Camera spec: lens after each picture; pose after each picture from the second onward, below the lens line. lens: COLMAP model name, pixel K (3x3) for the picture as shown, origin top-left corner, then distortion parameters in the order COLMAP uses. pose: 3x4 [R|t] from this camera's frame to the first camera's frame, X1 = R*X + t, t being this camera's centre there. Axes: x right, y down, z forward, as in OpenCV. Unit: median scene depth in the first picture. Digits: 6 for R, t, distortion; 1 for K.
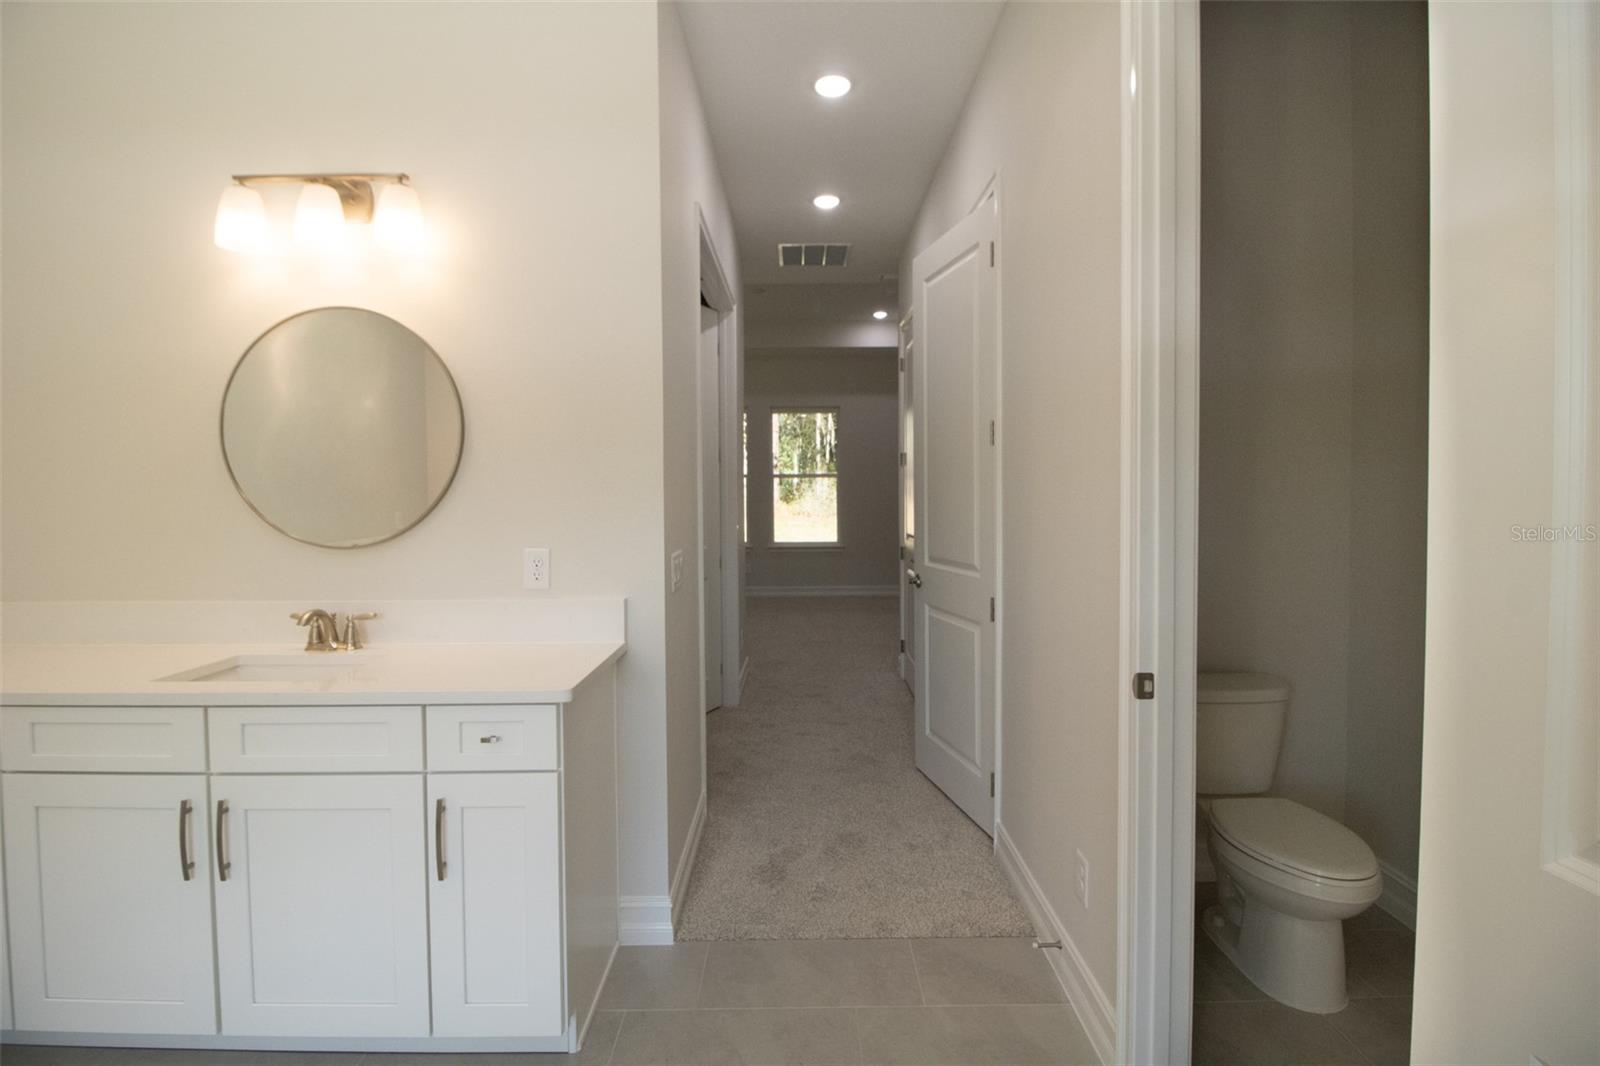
lens RADIAL K [[748.4, 0, 800.0], [0, 748.4, 512.1], [0, 0, 1]] dist [-0.017241, -0.000187]
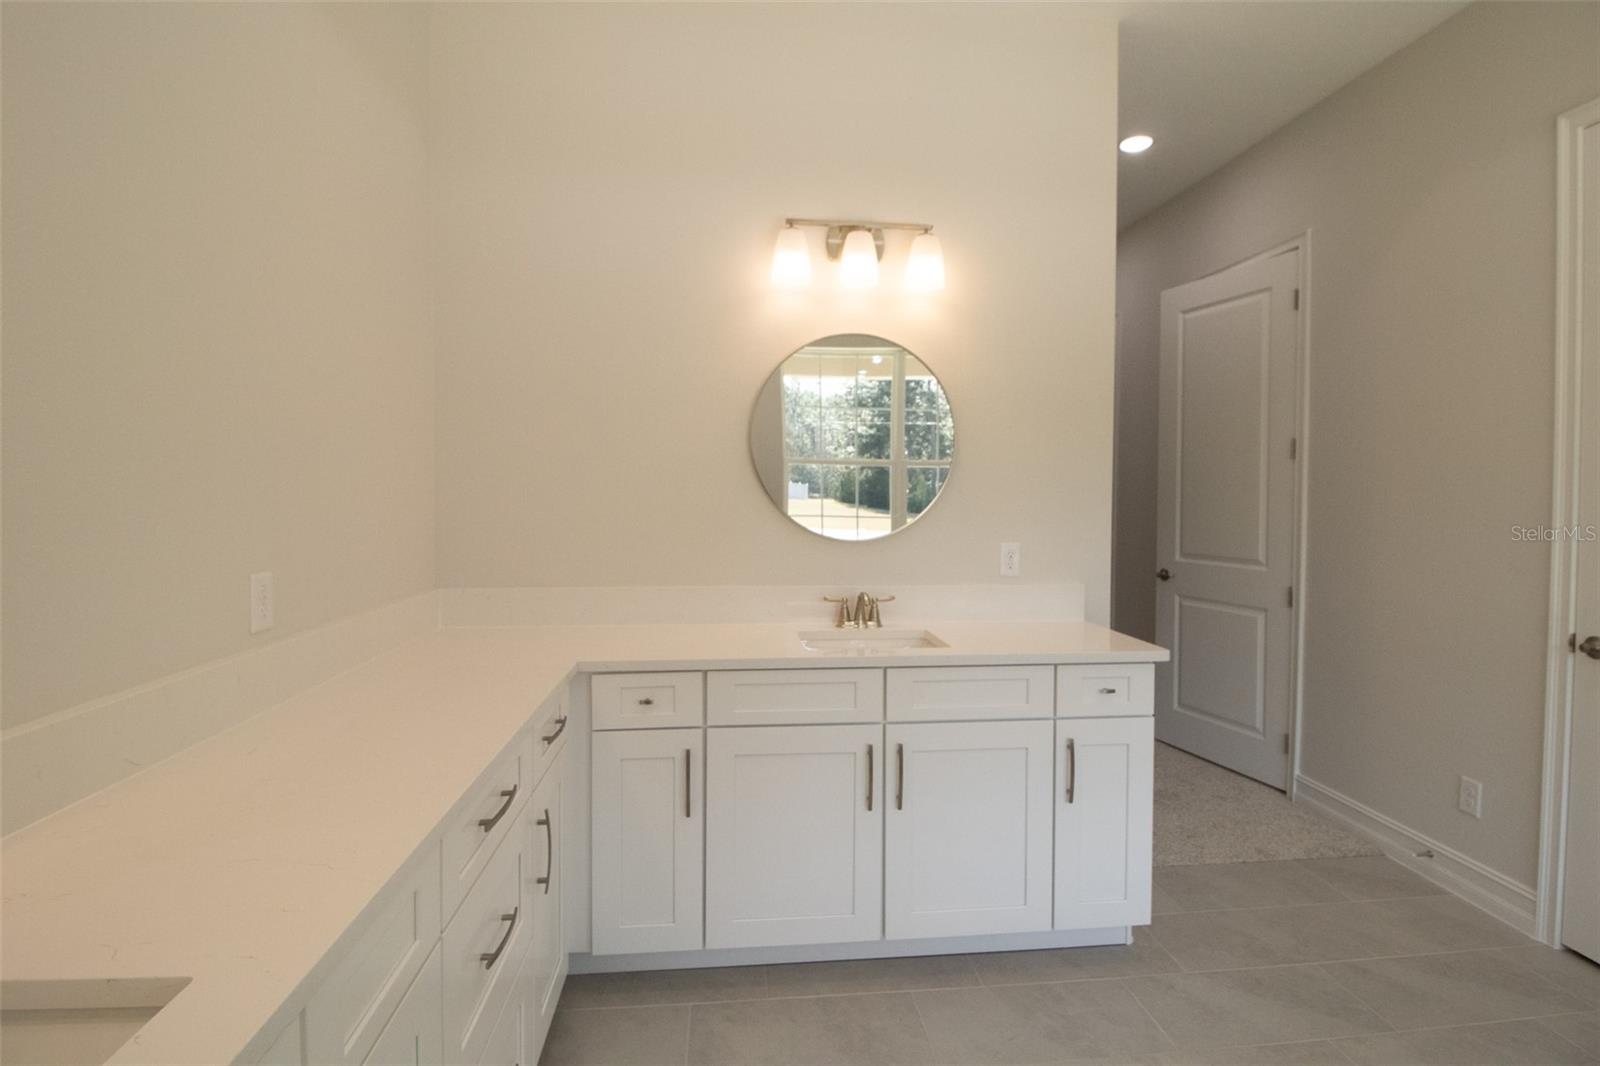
lens RADIAL K [[781.2, 0, 805.1], [0, 781.2, 506.0], [0, 0, 1]] dist [0.001286, -0.014675]
pose [[0.995510, 0.013315, 0.093717, -0.832405], [-0.013039, 0.999909, -0.003559, -0.000377], [-0.093756, 0.002321, 0.995593, -0.223101]]
